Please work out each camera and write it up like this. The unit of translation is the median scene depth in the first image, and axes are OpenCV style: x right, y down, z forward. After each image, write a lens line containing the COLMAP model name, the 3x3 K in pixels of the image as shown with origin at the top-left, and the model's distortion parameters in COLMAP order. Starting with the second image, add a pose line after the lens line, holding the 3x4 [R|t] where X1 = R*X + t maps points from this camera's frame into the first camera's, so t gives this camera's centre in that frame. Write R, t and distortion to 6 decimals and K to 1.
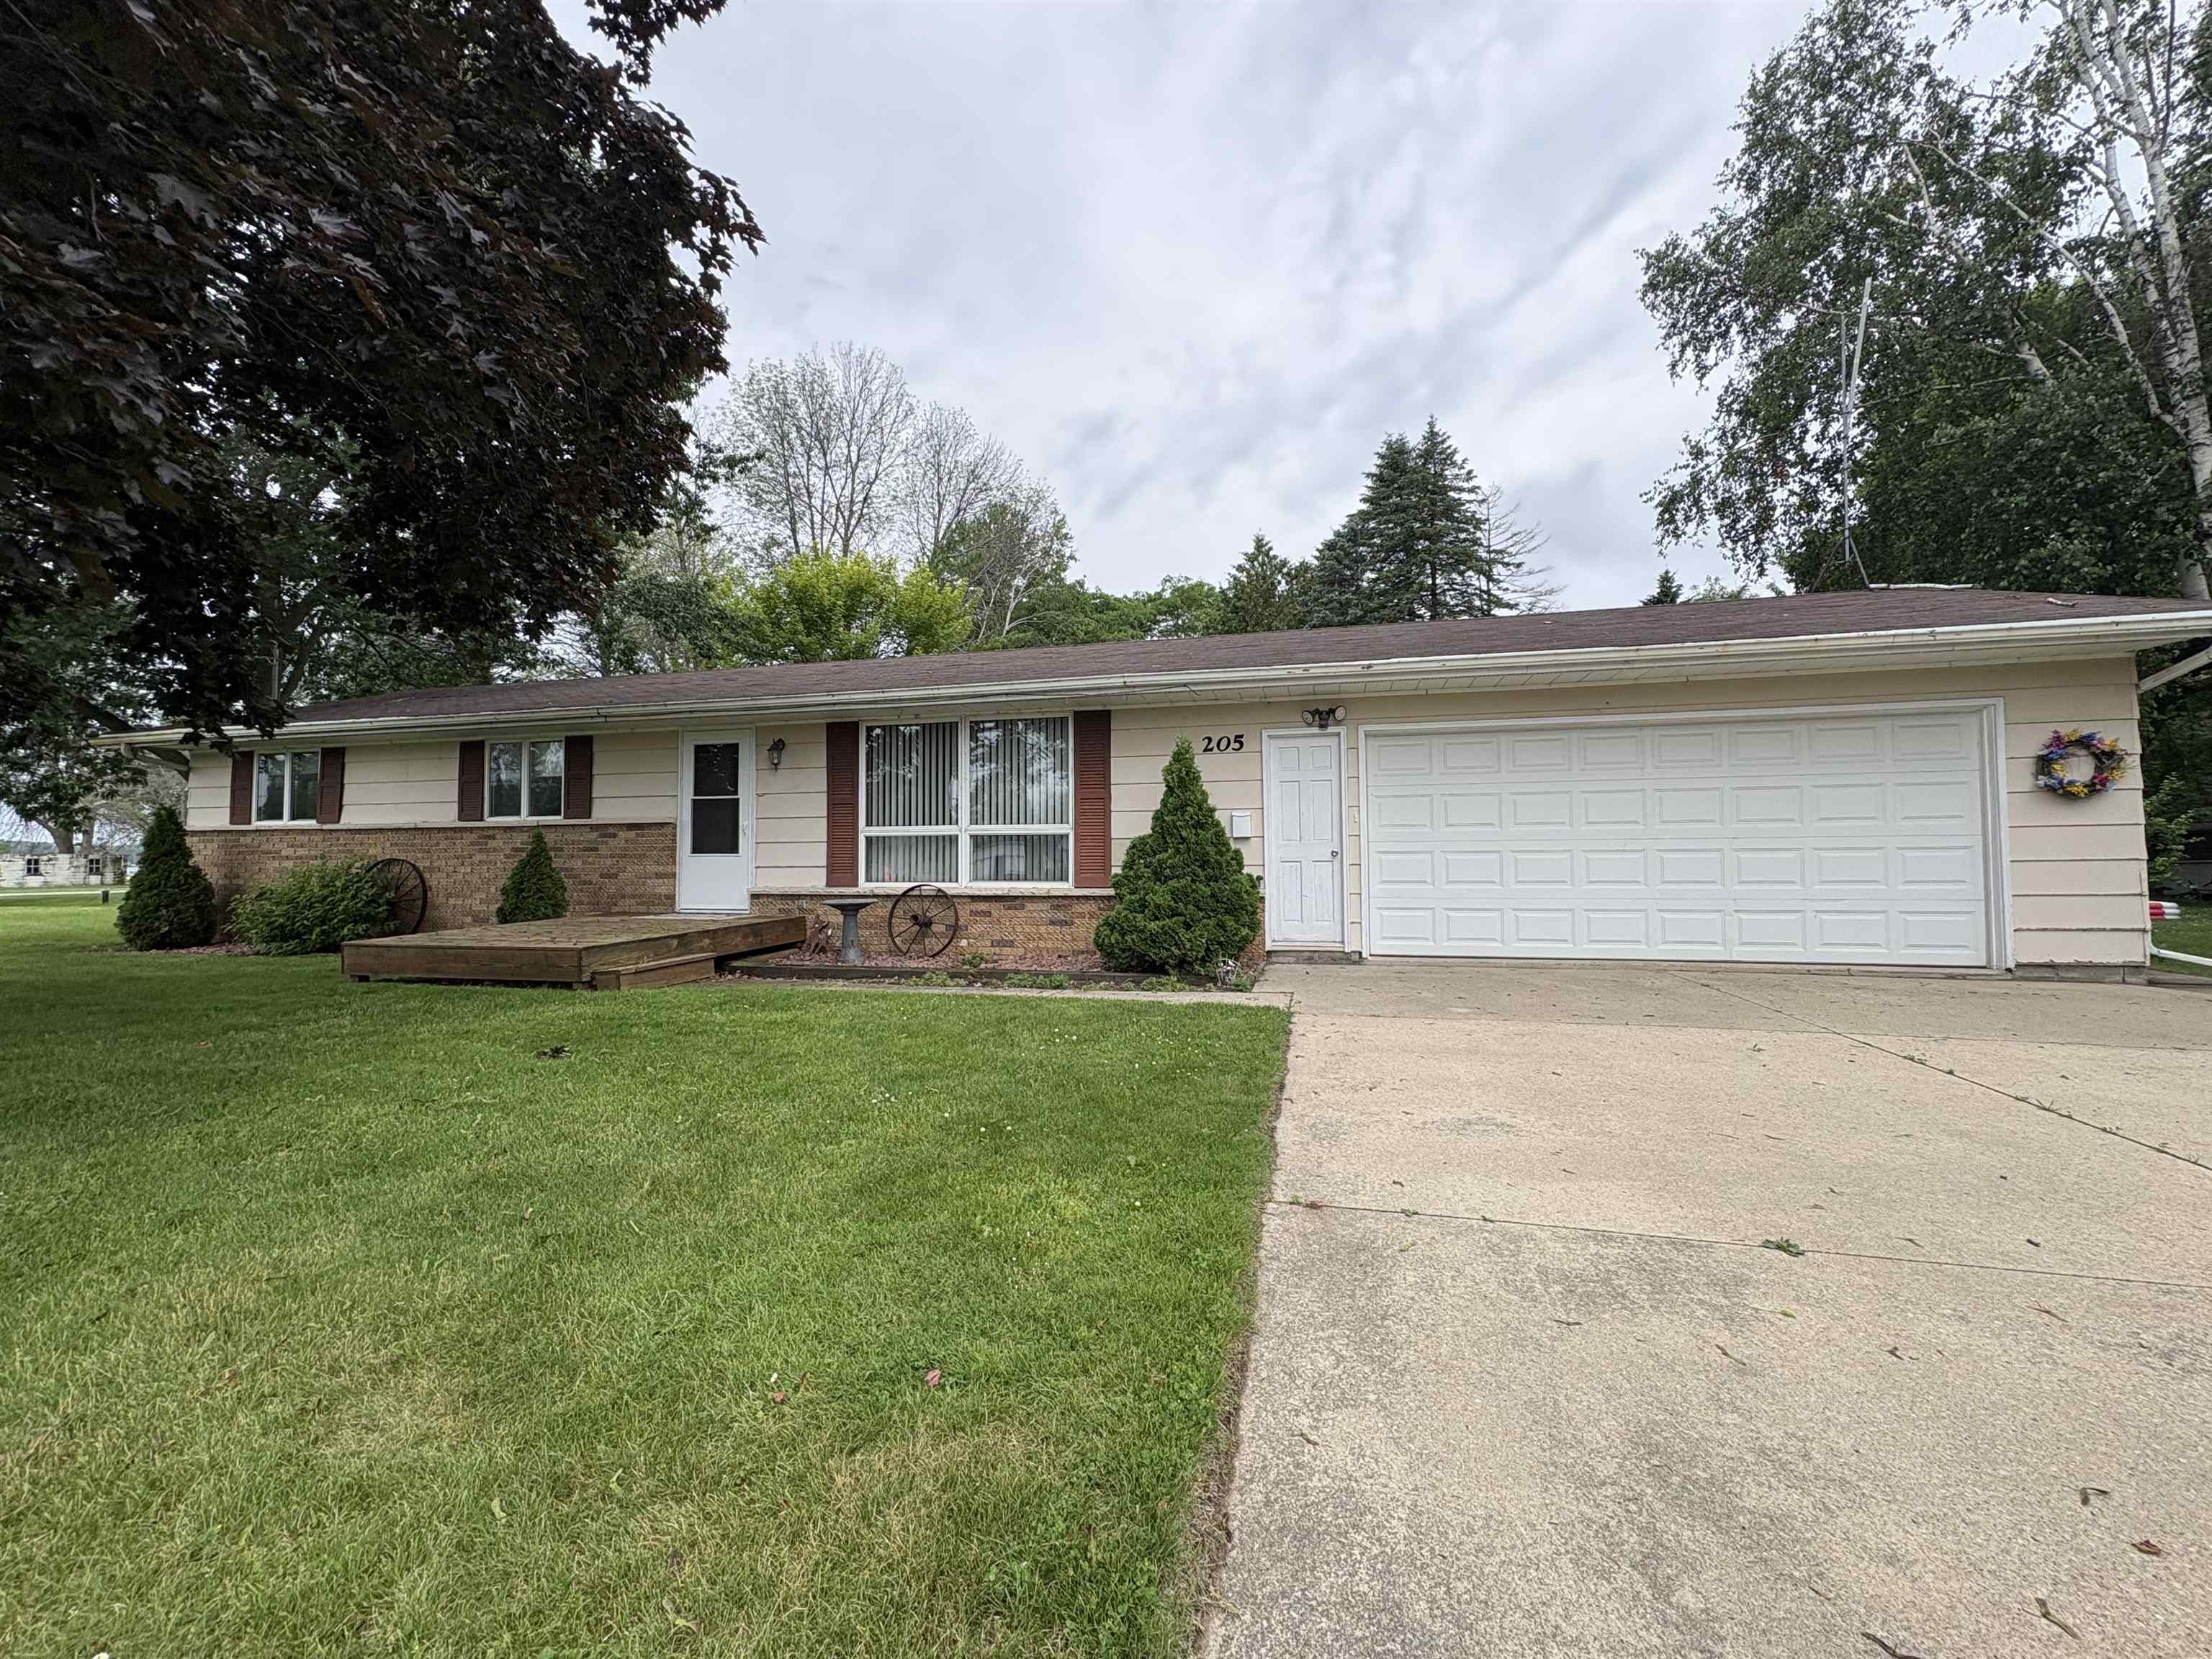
lens RADIAL K [[881.4, 0, 1112.9], [0, 881.4, 826.6], [0, 0, 1]] dist [0.000875, -0.000073]
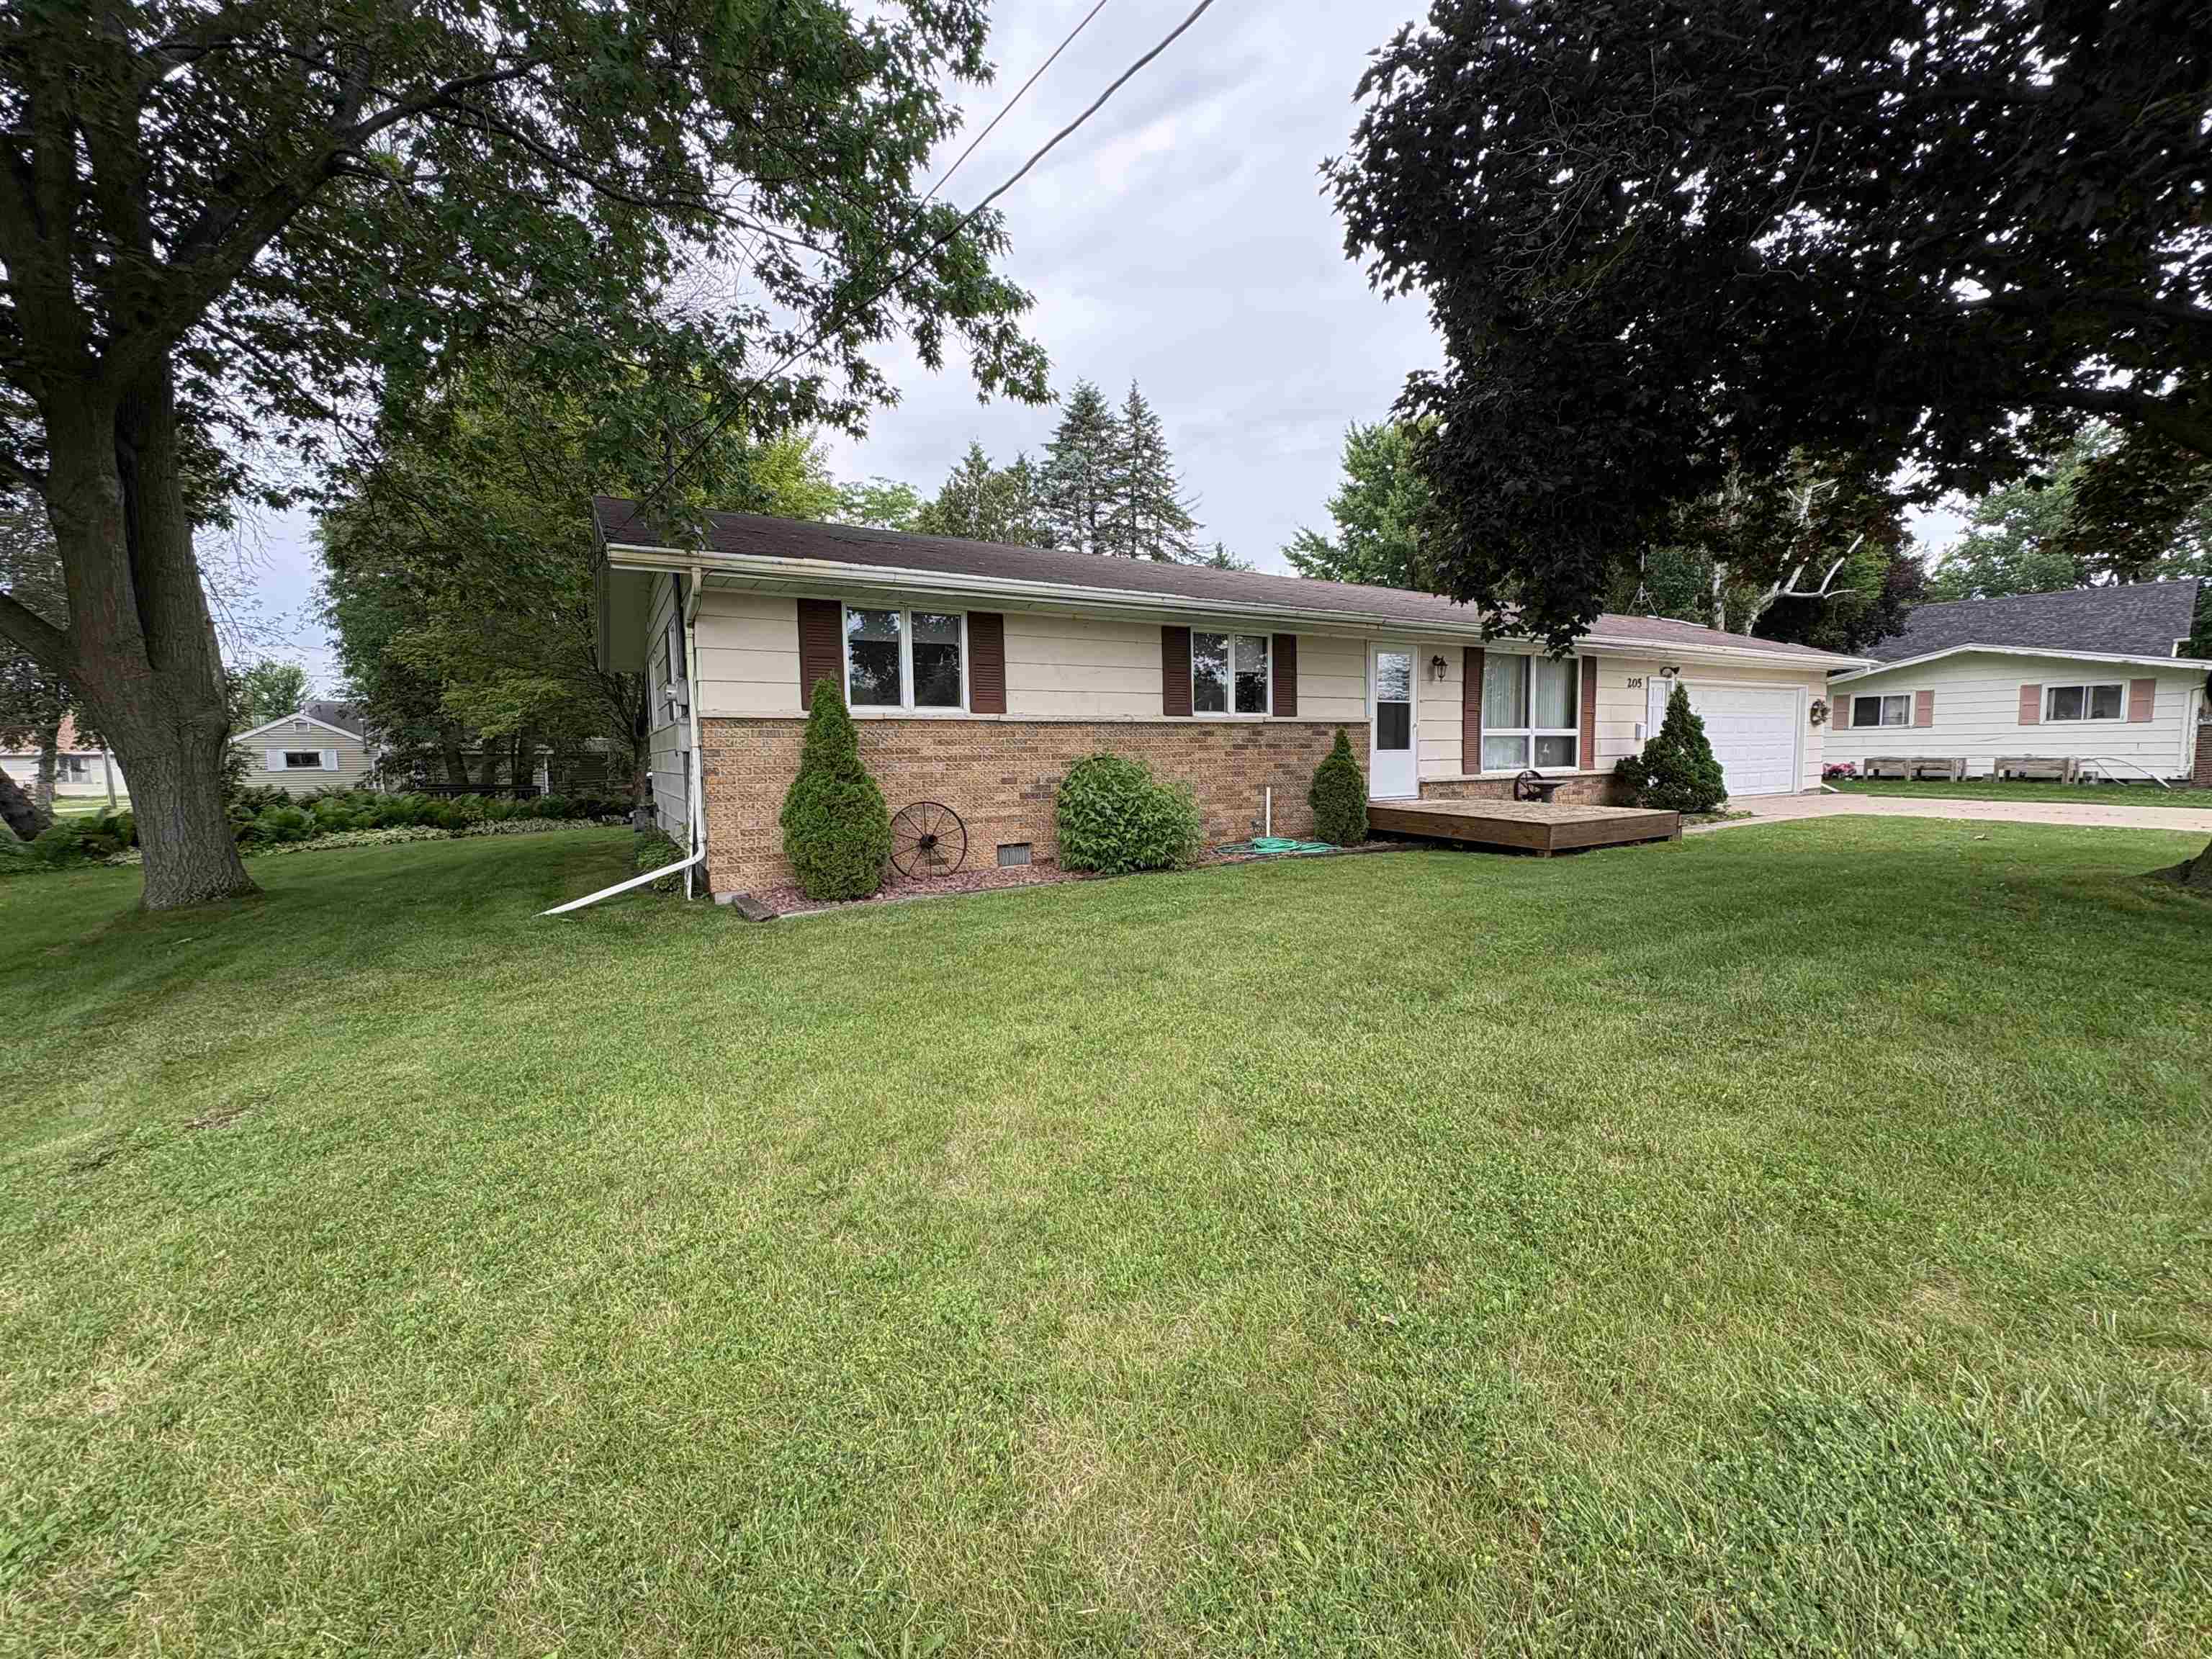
lens RADIAL K [[881.4, 0, 1096.6], [0, 881.4, 821.6], [0, 0, 1]] dist [0.000875, -0.000073]
pose [[0.707906, -0.059821, 0.703769, -1.710983], [-0.012359, 0.995205, 0.097025, 0.018343], [-0.706198, -0.077383, 0.703772, 0.483589]]
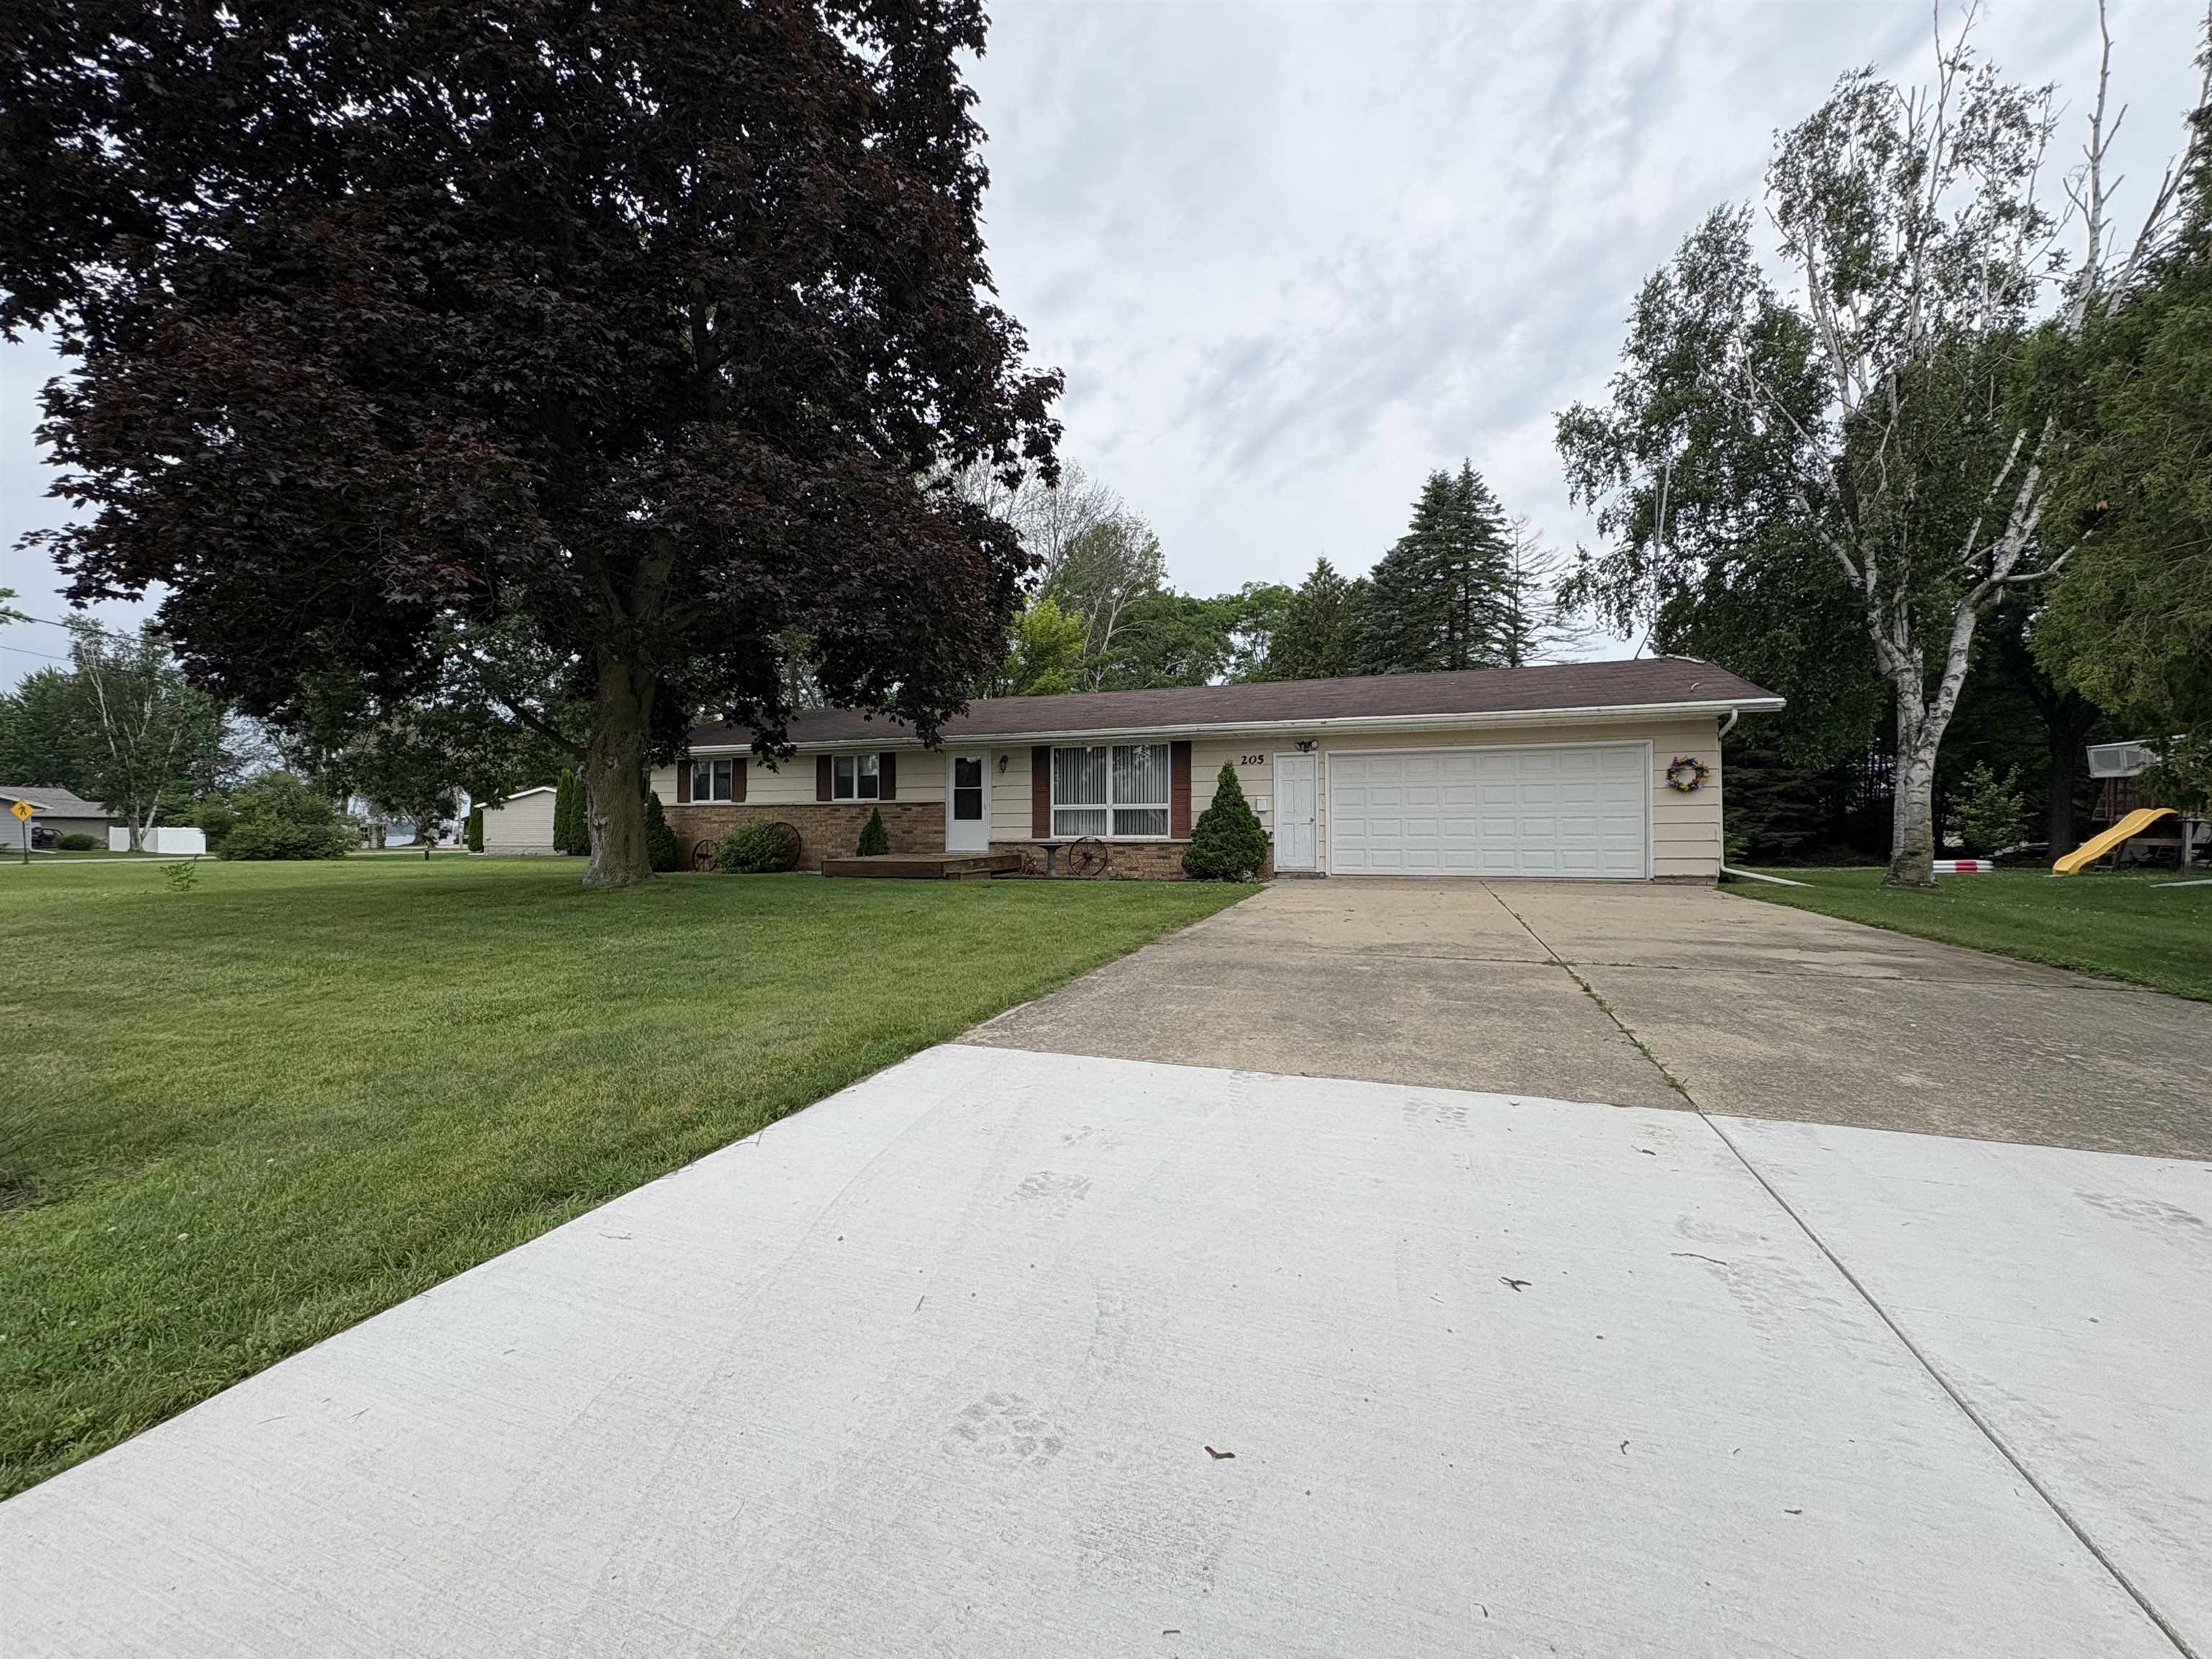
lens RADIAL K [[881.4, 0, 1111.9], [0, 881.4, 825.3], [0, 0, 1]] dist [0.000875, -0.000073]
pose [[0.994891, 0.003223, -0.100901, 0.018438], [-0.000453, 0.999623, 0.027471, -0.007645], [0.100951, -0.027285, 0.994517, -0.808758]]
